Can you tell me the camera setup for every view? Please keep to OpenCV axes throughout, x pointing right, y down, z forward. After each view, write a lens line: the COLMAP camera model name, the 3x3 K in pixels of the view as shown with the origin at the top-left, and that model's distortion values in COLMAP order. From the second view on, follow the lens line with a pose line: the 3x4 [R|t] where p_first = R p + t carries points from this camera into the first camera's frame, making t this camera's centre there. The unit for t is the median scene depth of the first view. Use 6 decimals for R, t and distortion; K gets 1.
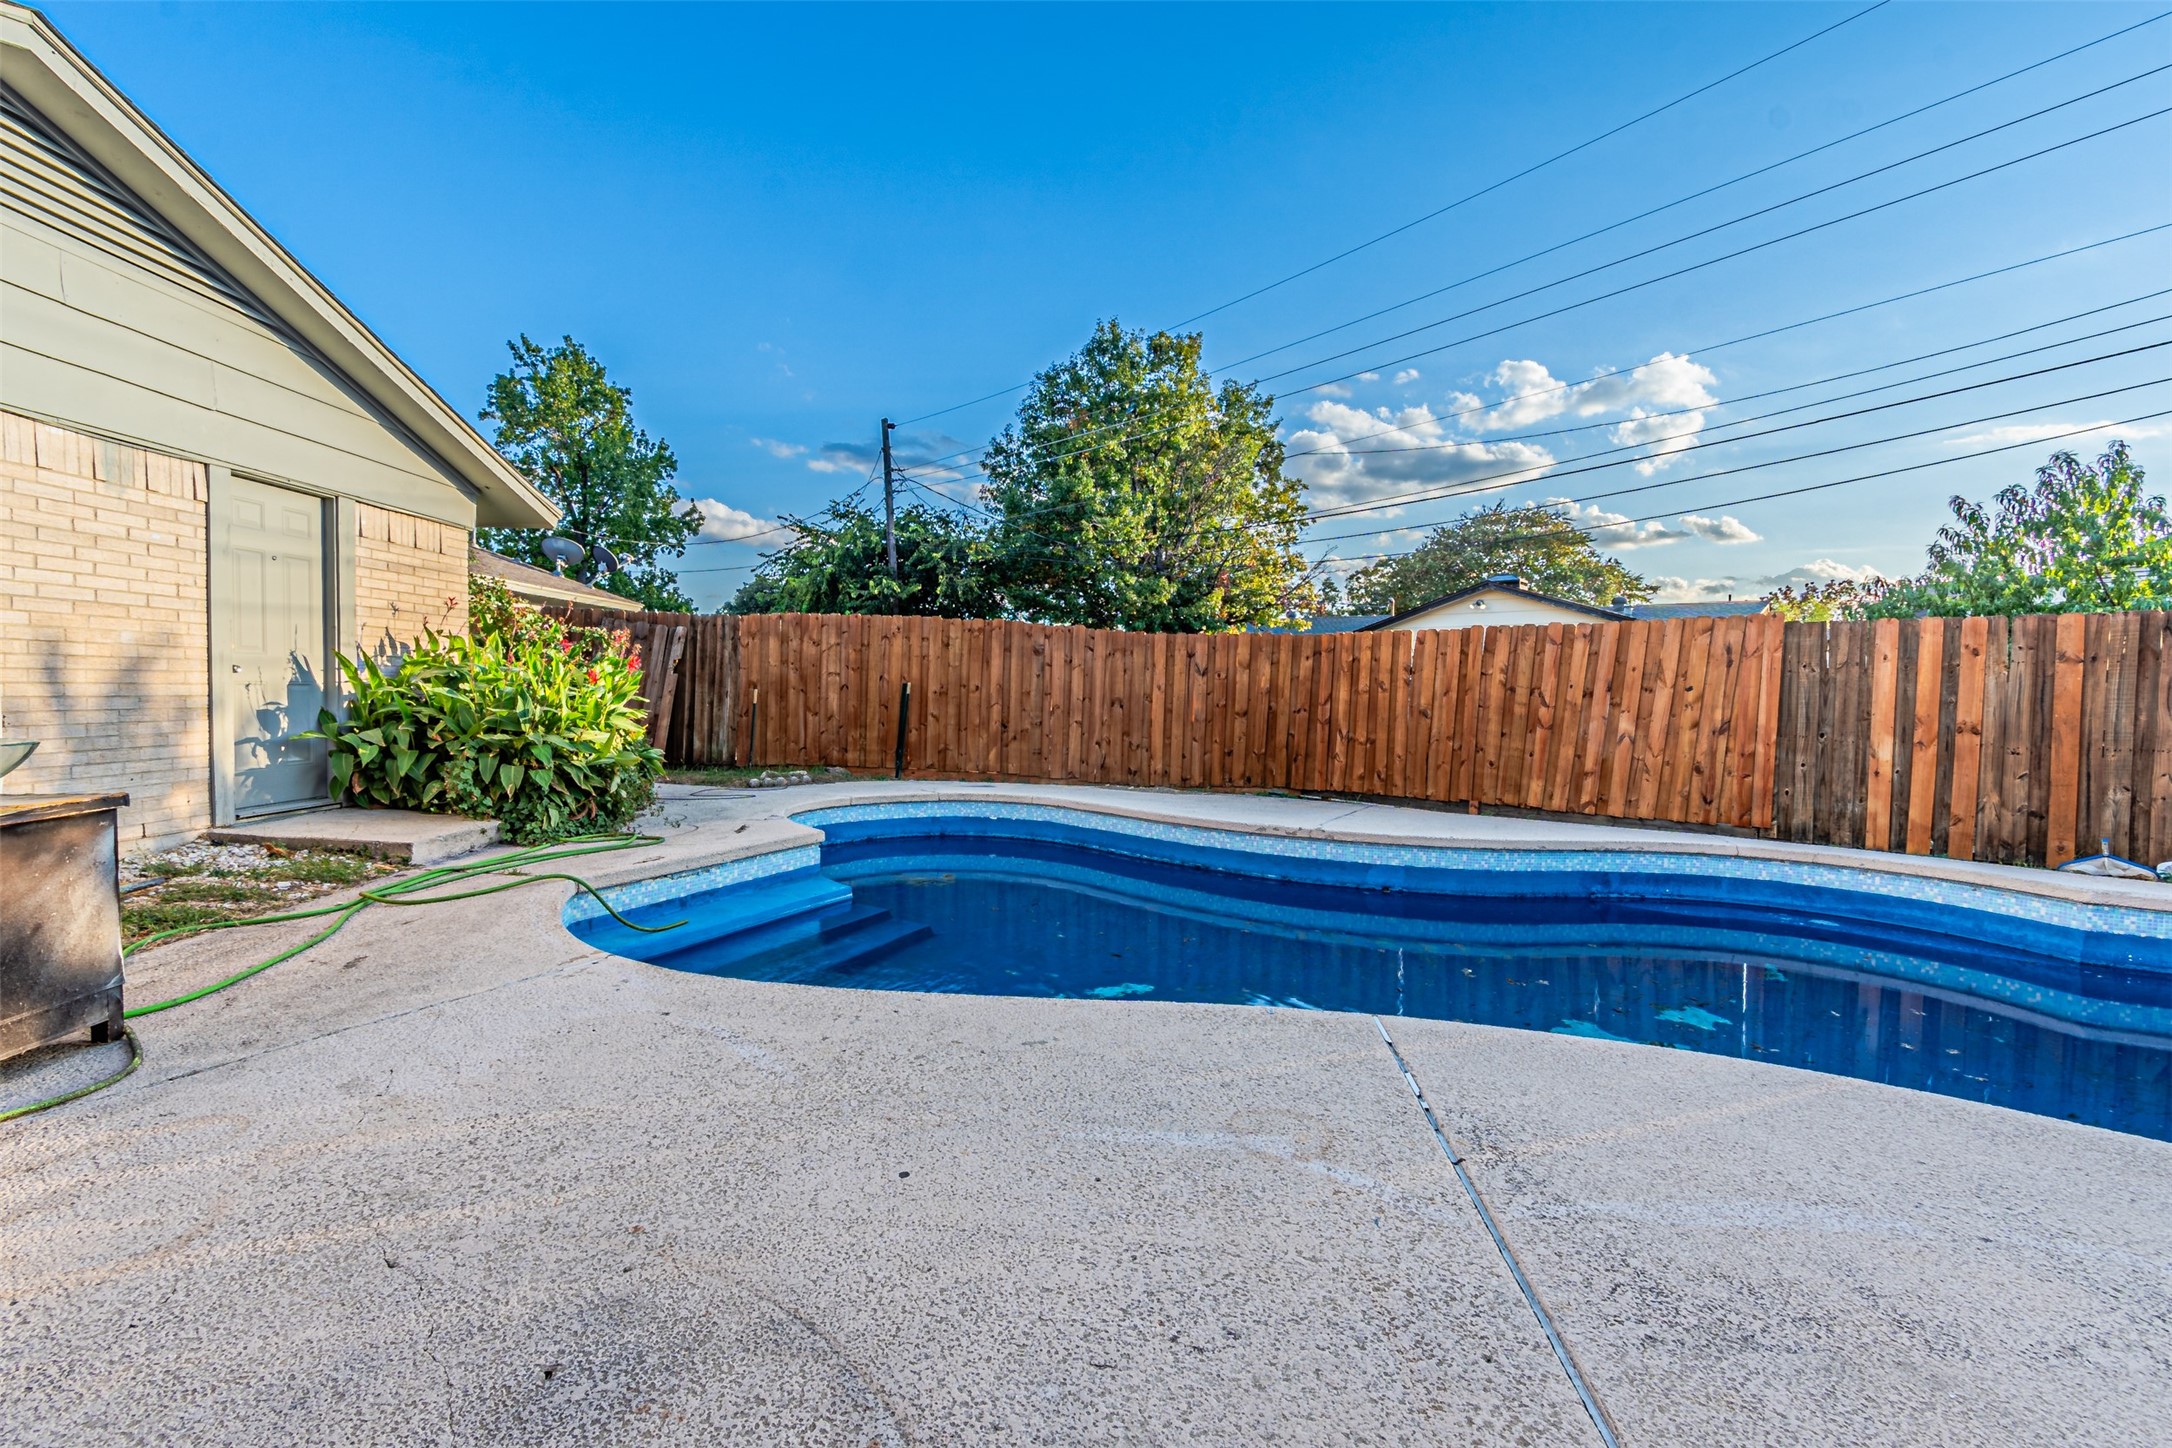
lens RADIAL K [[956.5, 0, 1099.9], [0, 956.5, 715.8], [0, 0, 1]] dist [0.005883, -0.001610]
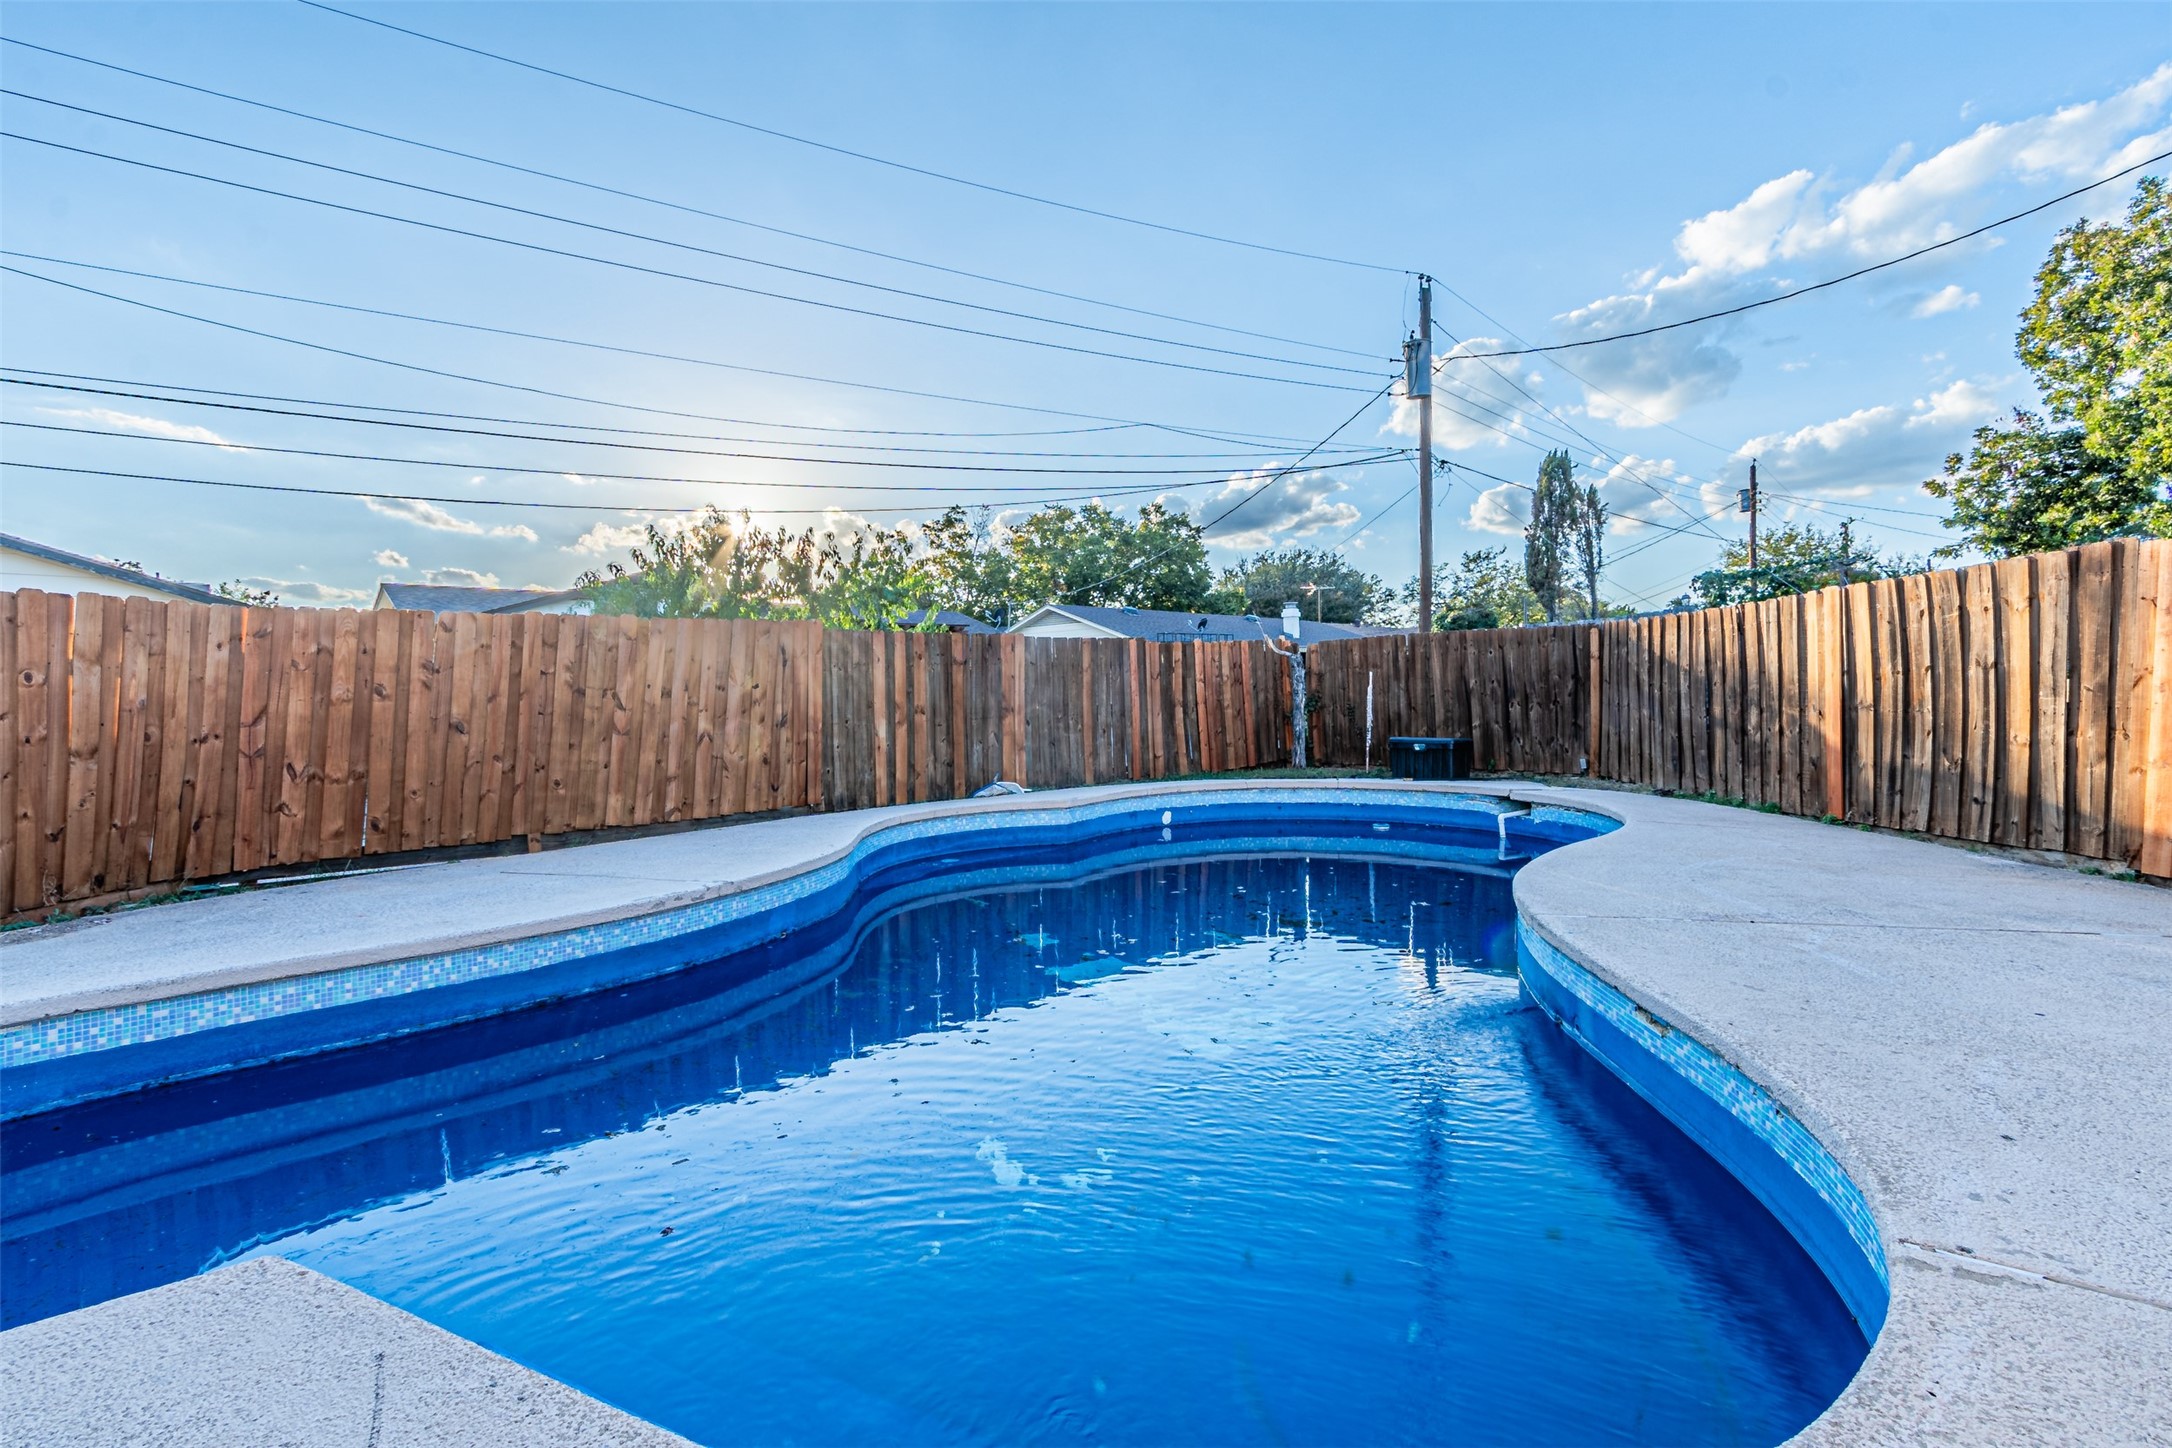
lens RADIAL K [[956.5, 0, 1081.3], [0, 956.5, 686.5], [0, 0, 1]] dist [0.005883, -0.001610]
pose [[0.051126, -0.018173, 0.998527, -0.380784], [0.044062, 0.998902, 0.015924, -0.025569], [-0.997720, 0.043182, 0.051871, 0.516846]]
